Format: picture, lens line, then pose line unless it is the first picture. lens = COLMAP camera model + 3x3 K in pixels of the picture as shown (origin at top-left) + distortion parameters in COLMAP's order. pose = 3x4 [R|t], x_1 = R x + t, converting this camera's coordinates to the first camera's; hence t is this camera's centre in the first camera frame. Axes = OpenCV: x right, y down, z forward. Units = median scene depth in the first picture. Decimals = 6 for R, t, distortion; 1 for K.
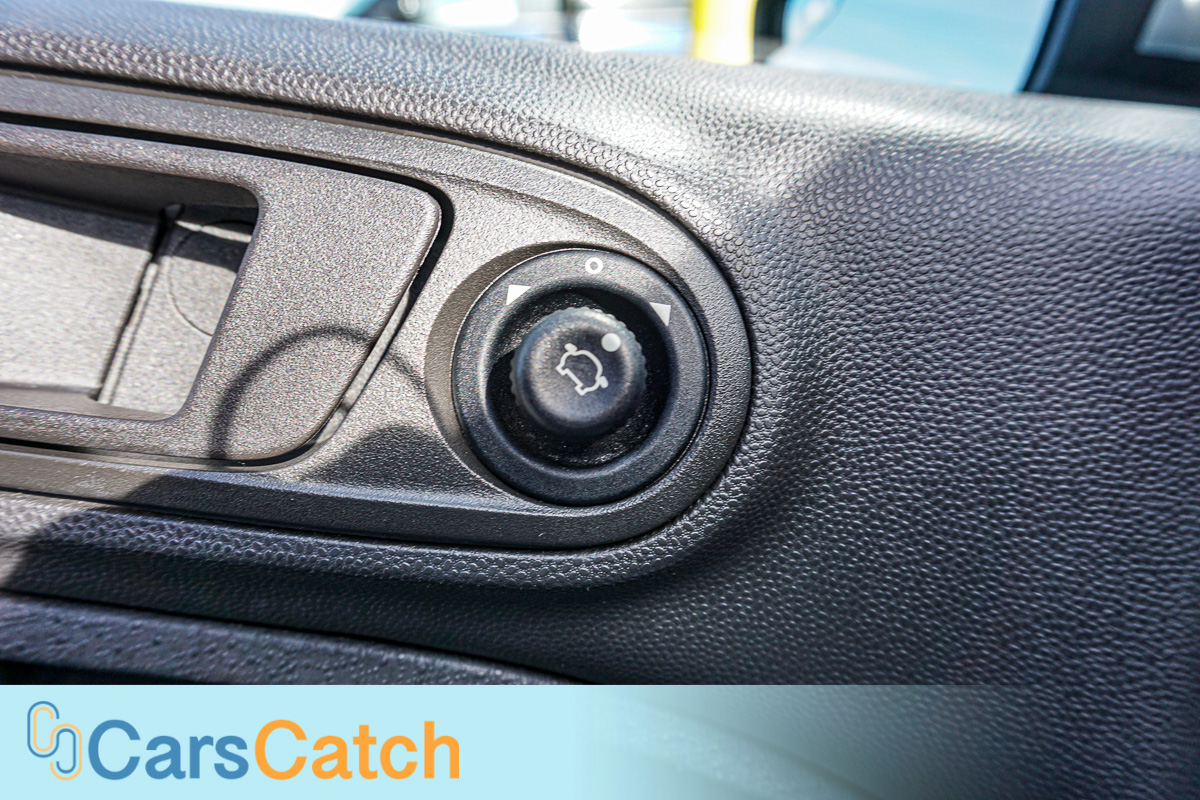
lens RADIAL K [[820.2, 0, 595.6], [0, 820.2, 389.4], [0, 0, 1]] dist [-0.039899, 0.032688]
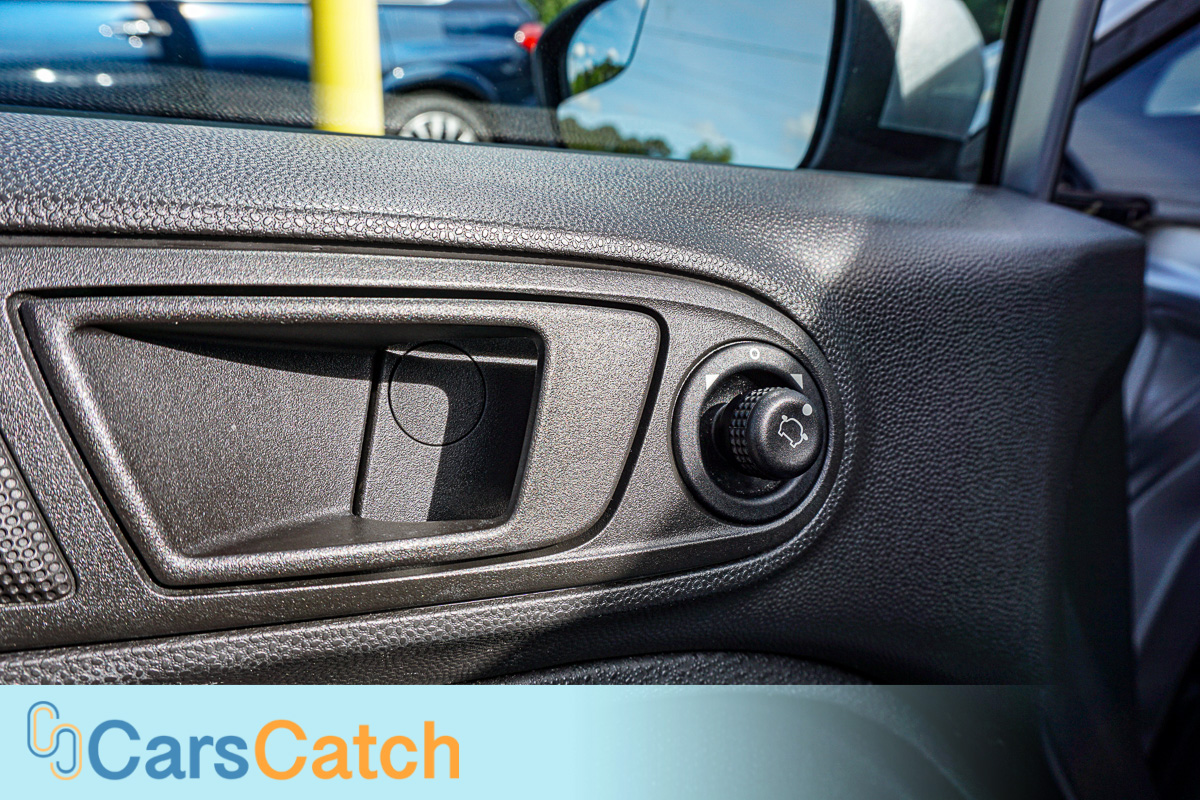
lens RADIAL K [[820.2, 0, 595.6], [0, 820.2, 389.4], [0, 0, 1]] dist [-0.039899, 0.032688]
pose [[0.900071, -0.140163, 0.412585, -0.791296], [0.129872, 0.990111, 0.053038, -0.188734], [-0.415939, 0.005846, 0.909374, -0.160321]]
